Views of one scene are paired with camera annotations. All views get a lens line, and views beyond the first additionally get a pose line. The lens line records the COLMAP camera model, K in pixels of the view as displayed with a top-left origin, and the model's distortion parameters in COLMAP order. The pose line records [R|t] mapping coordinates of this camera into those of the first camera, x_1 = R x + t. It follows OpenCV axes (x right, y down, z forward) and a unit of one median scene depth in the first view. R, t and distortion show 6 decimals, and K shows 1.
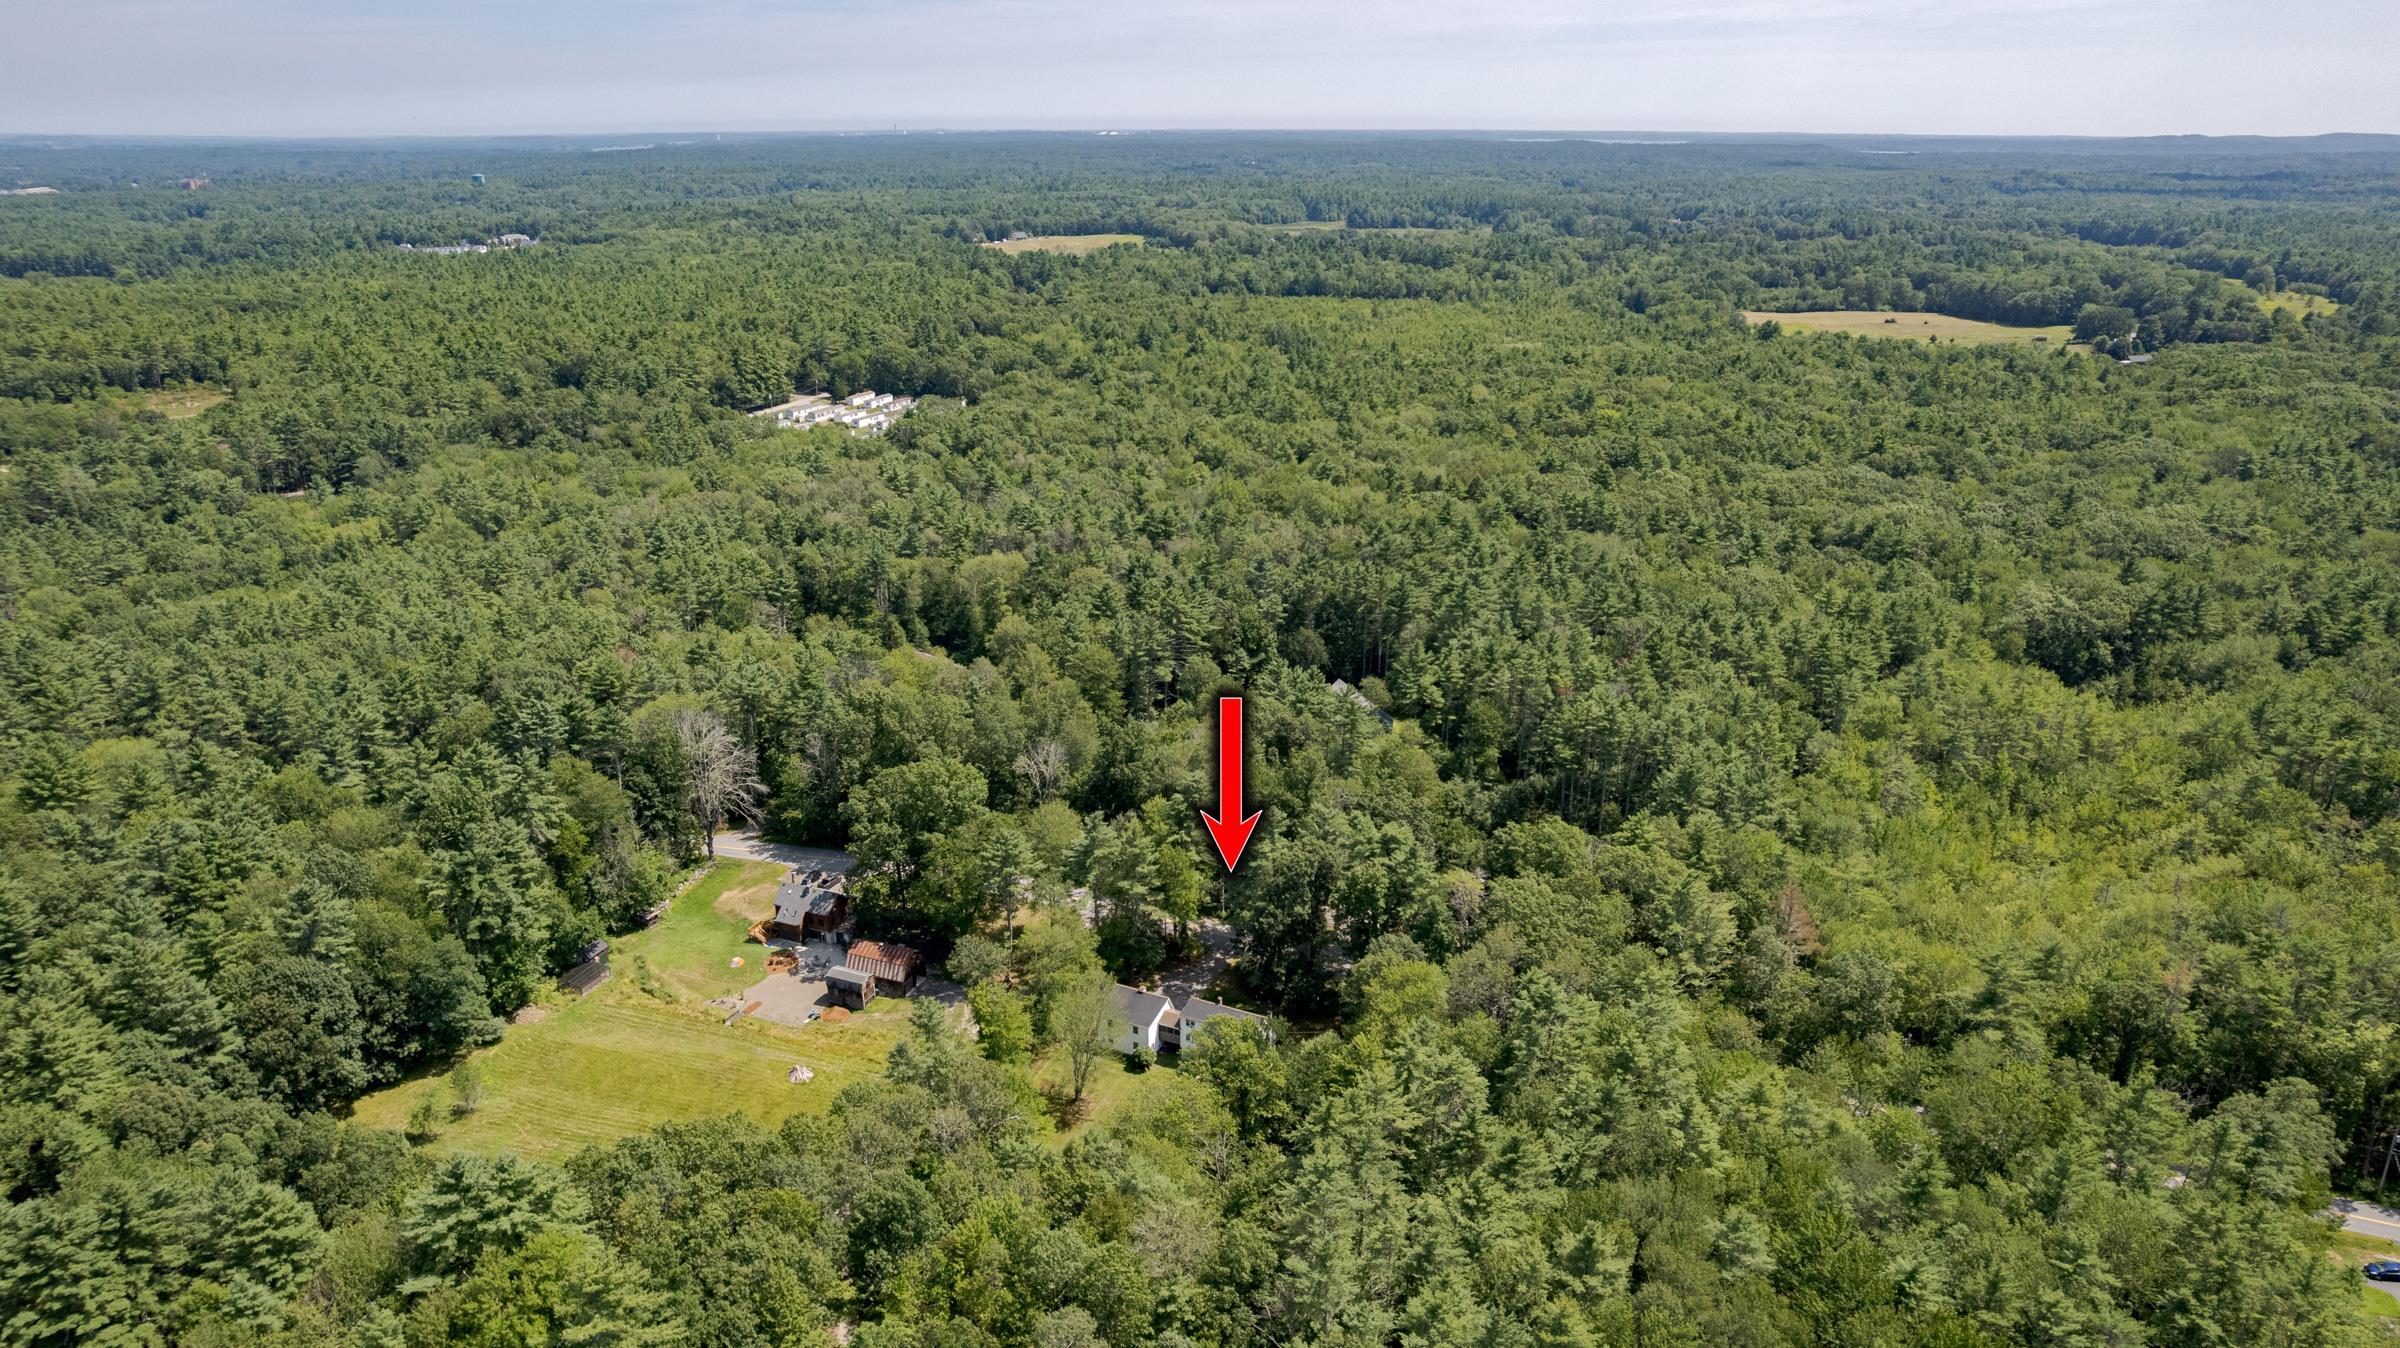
lens RADIAL K [[1557.3, 0, 1209.0], [0, 1557.3, 664.7], [0, 0, 1]] dist [-0.072774, 0.063100]
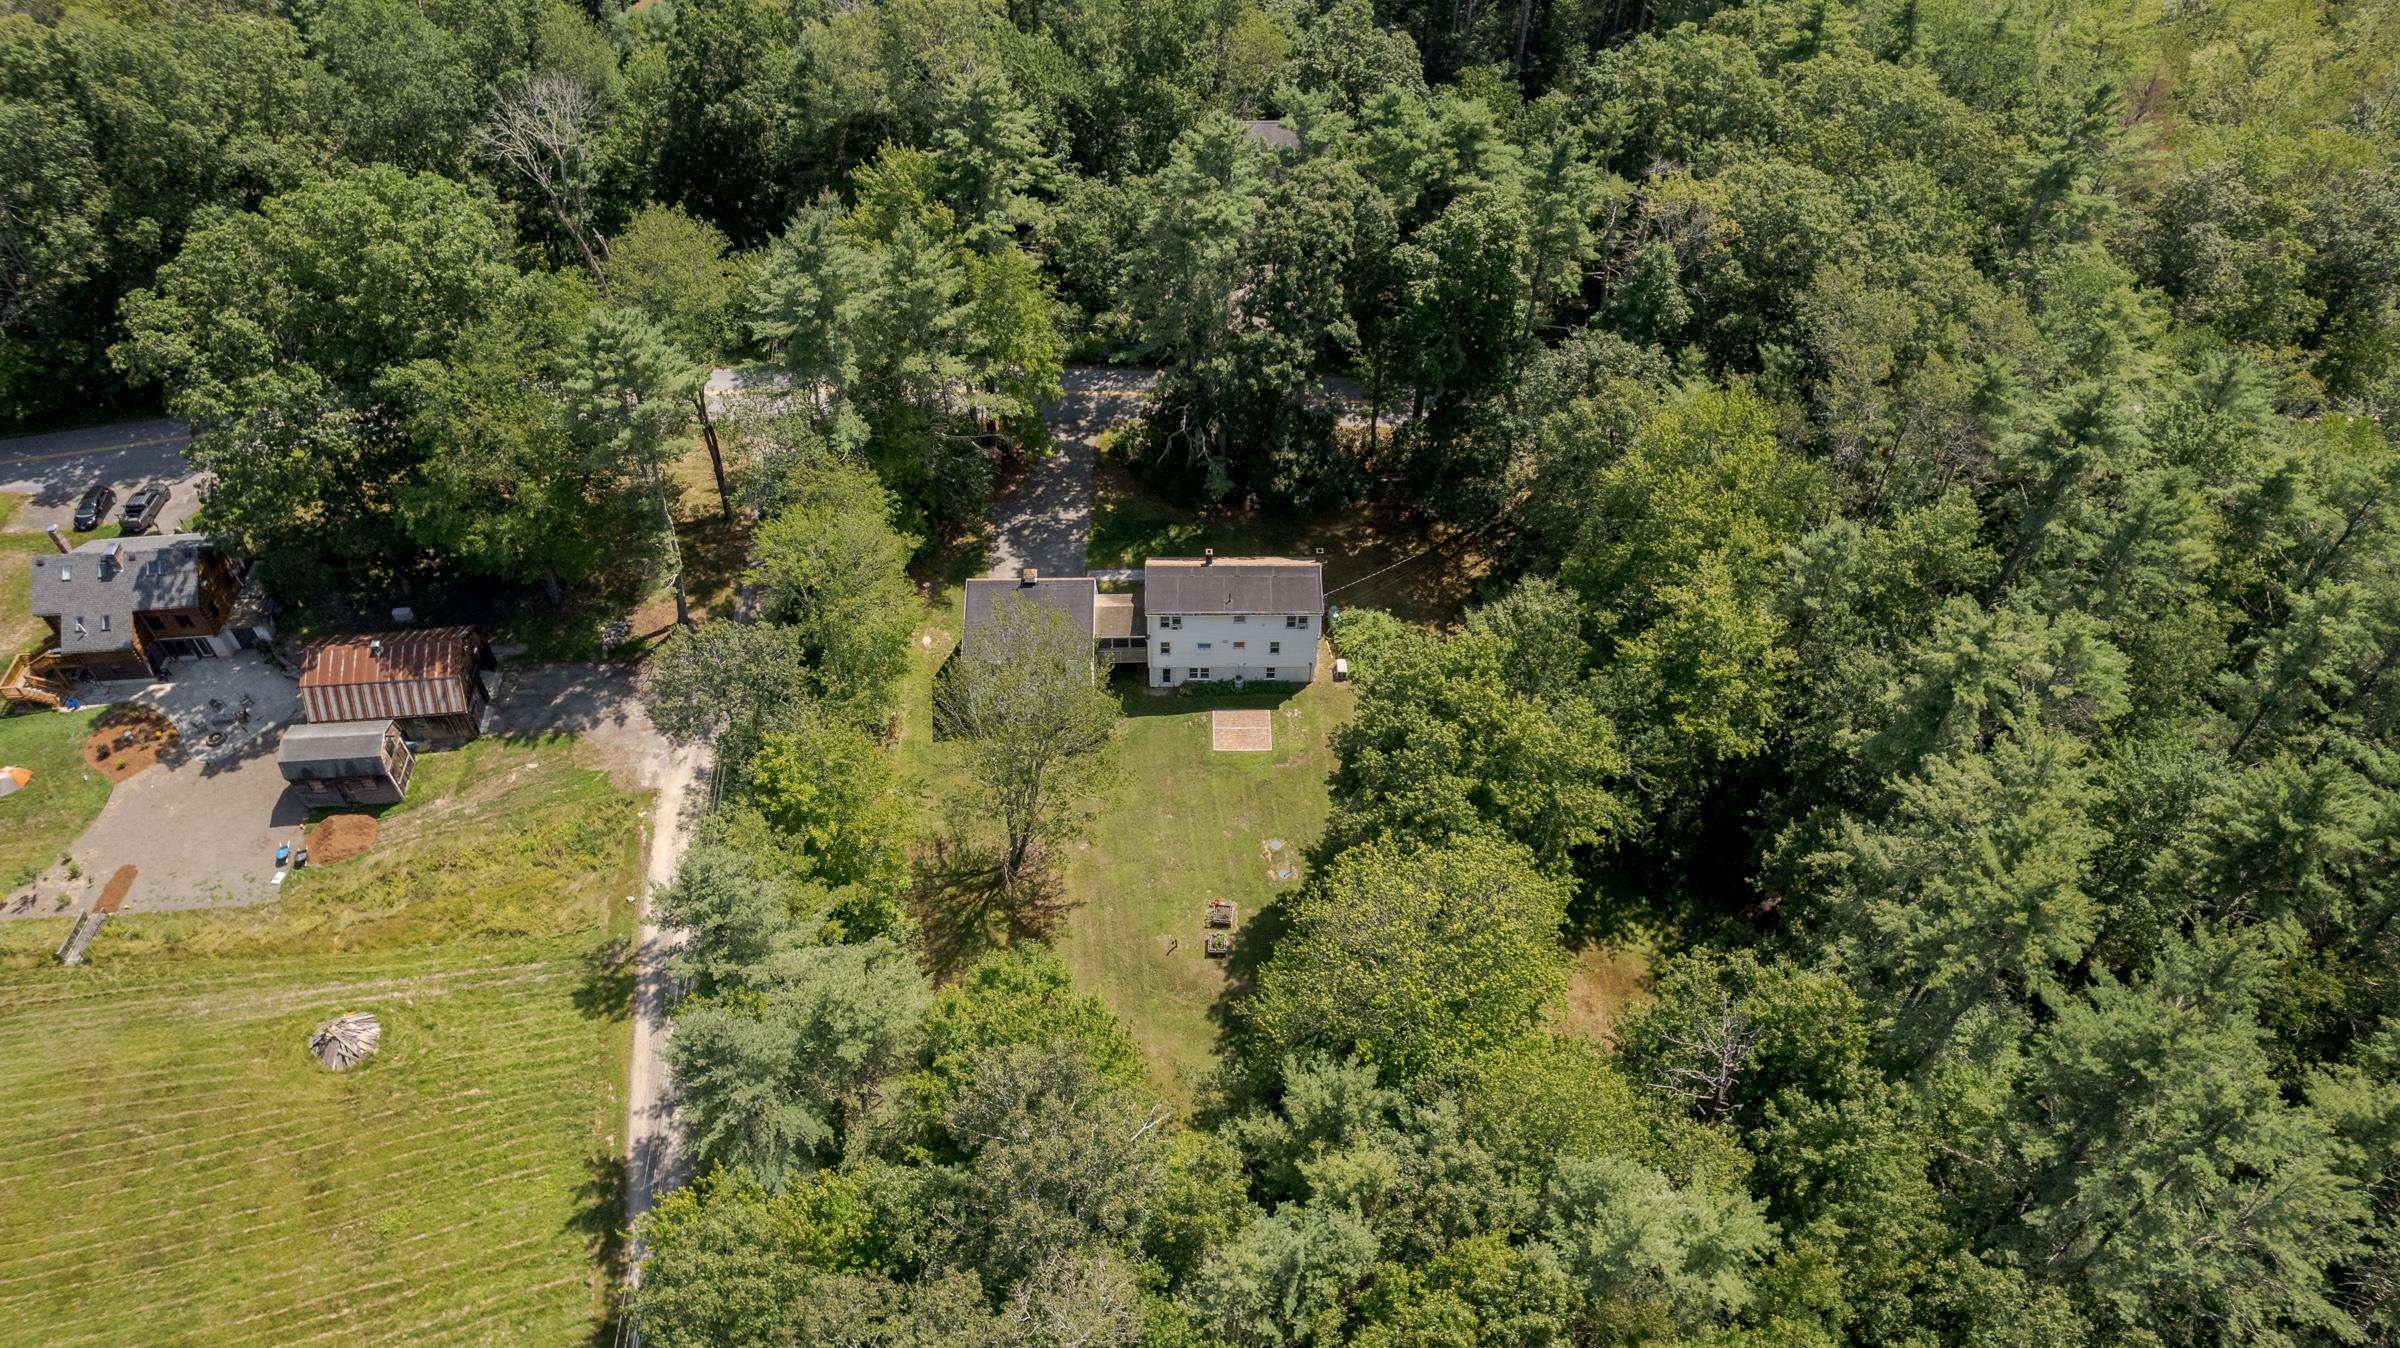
lens RADIAL K [[1557.3, 0, 1209.0], [0, 1557.3, 664.7], [0, 0, 1]] dist [-0.072774, 0.063100]
pose [[0.888187, -0.323614, 0.326186, -0.144764], [0.144083, 0.870253, 0.471062, 0.018876], [-0.436307, -0.371394, 0.819575, 0.542017]]
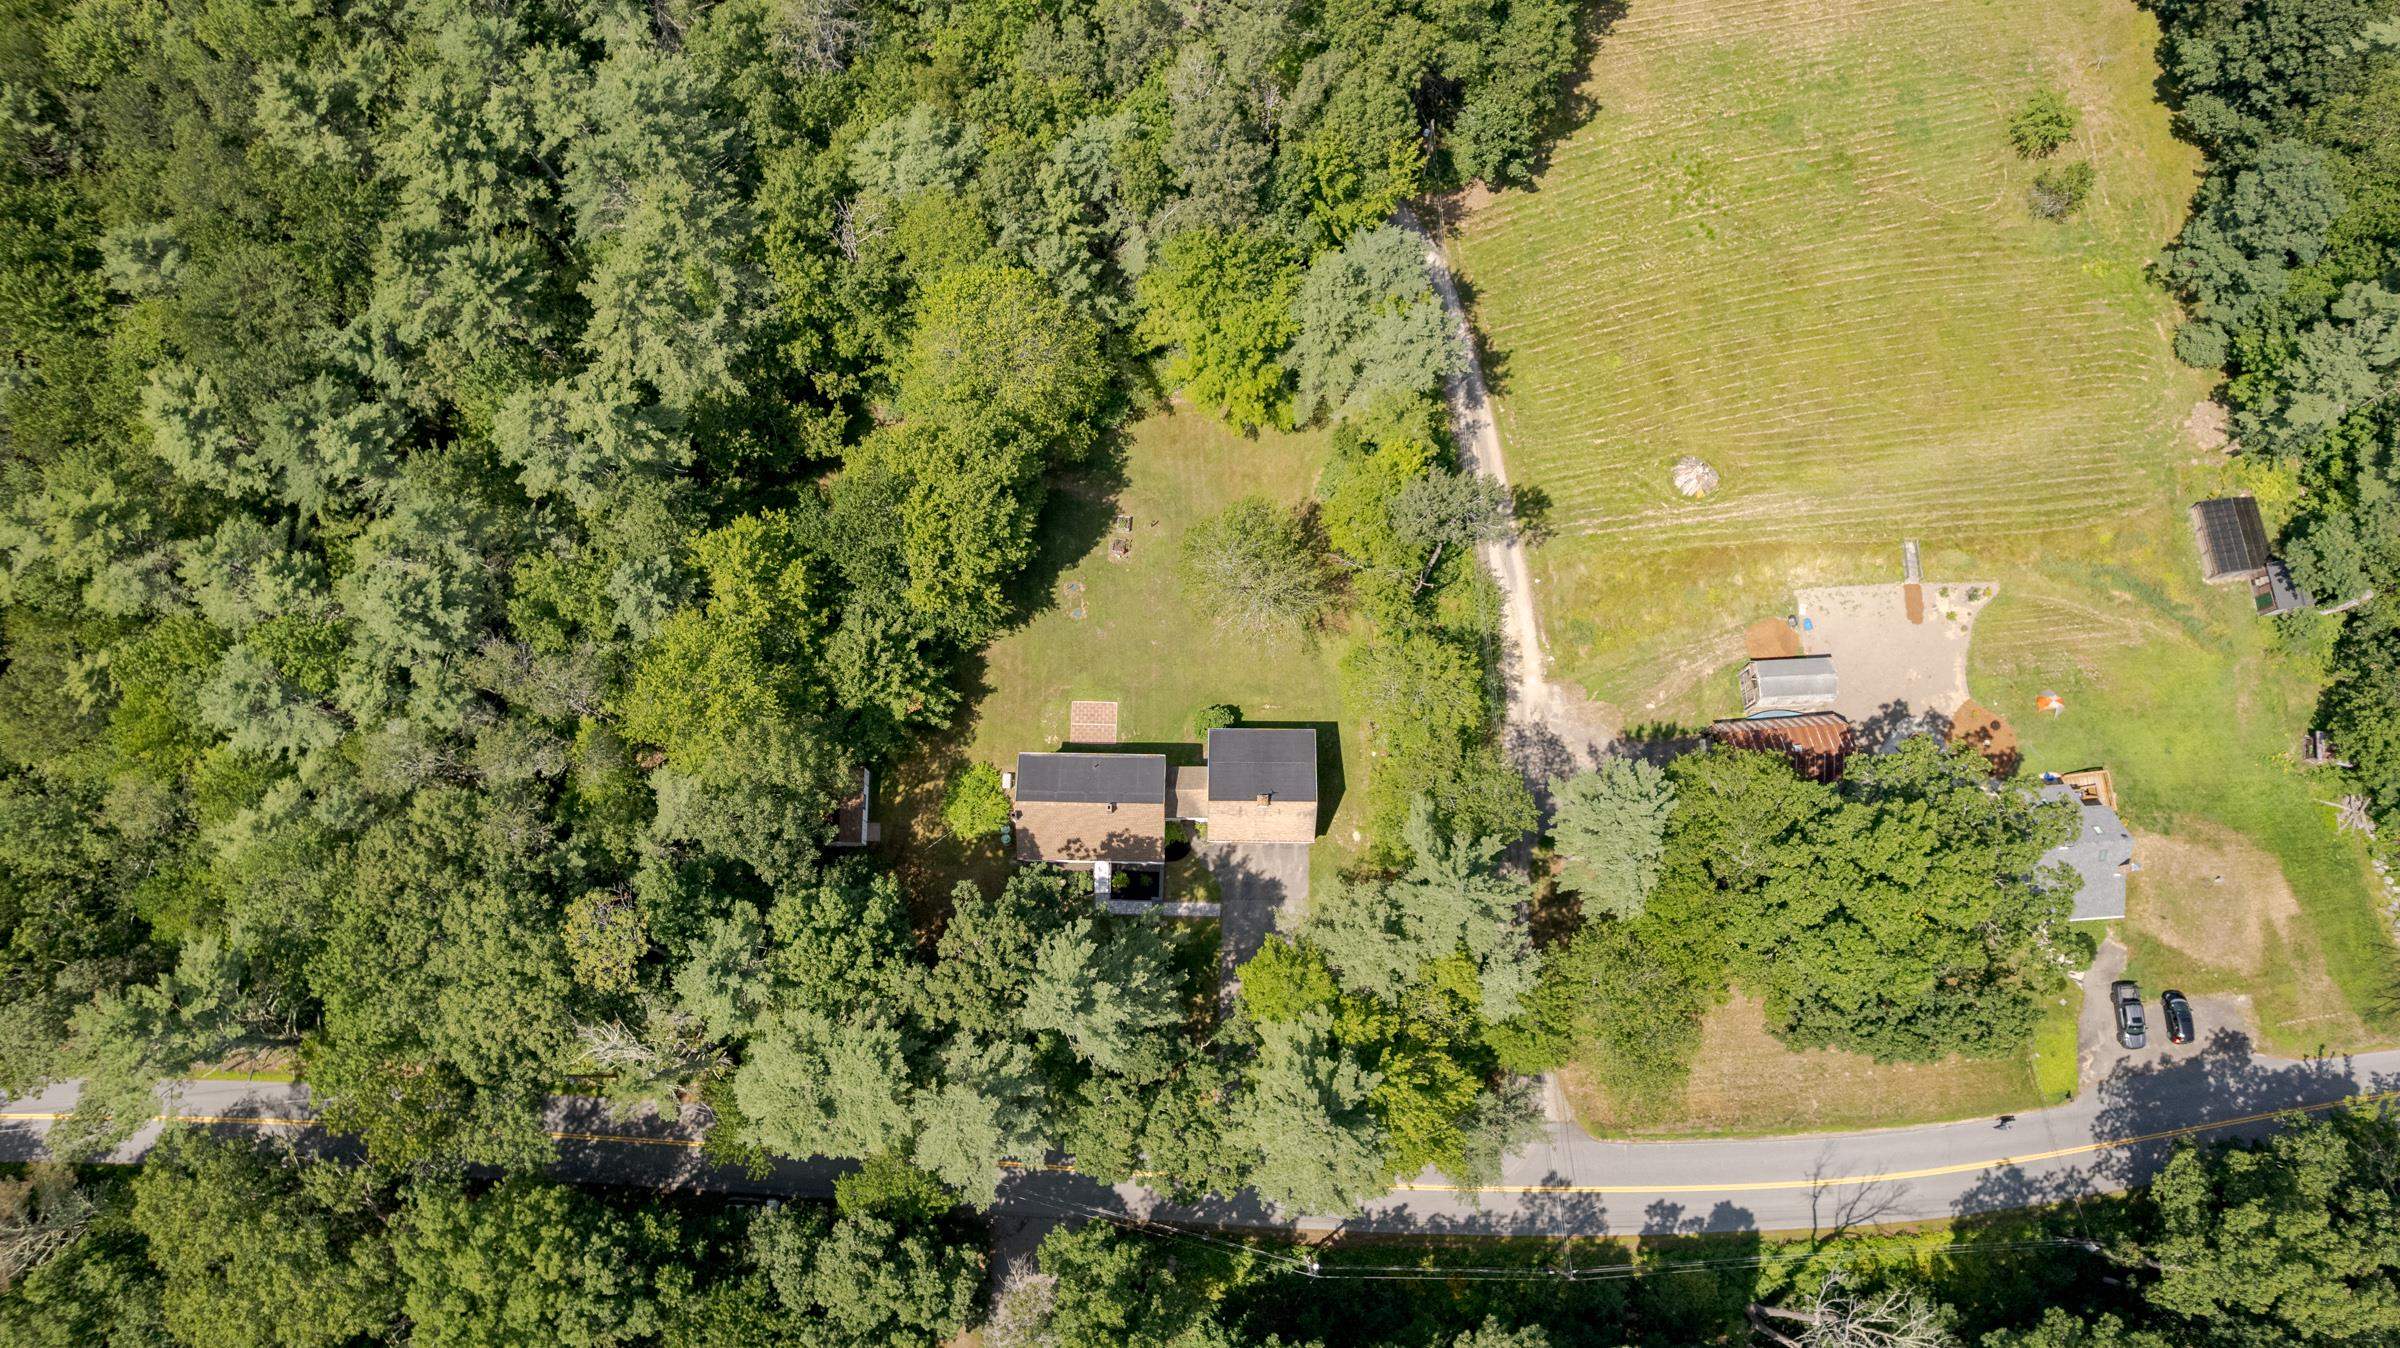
lens RADIAL K [[1602.4, 0, 1200.5], [0, 1602.4, 661.2], [0, 0, 1]] dist [-0.003033, -0.119409]
pose [[-0.905419, 0.411603, -0.103921, 0.013865], [-0.136374, -0.050187, 0.989385, -0.319698], [0.402018, 0.909980, 0.101572, 0.824475]]
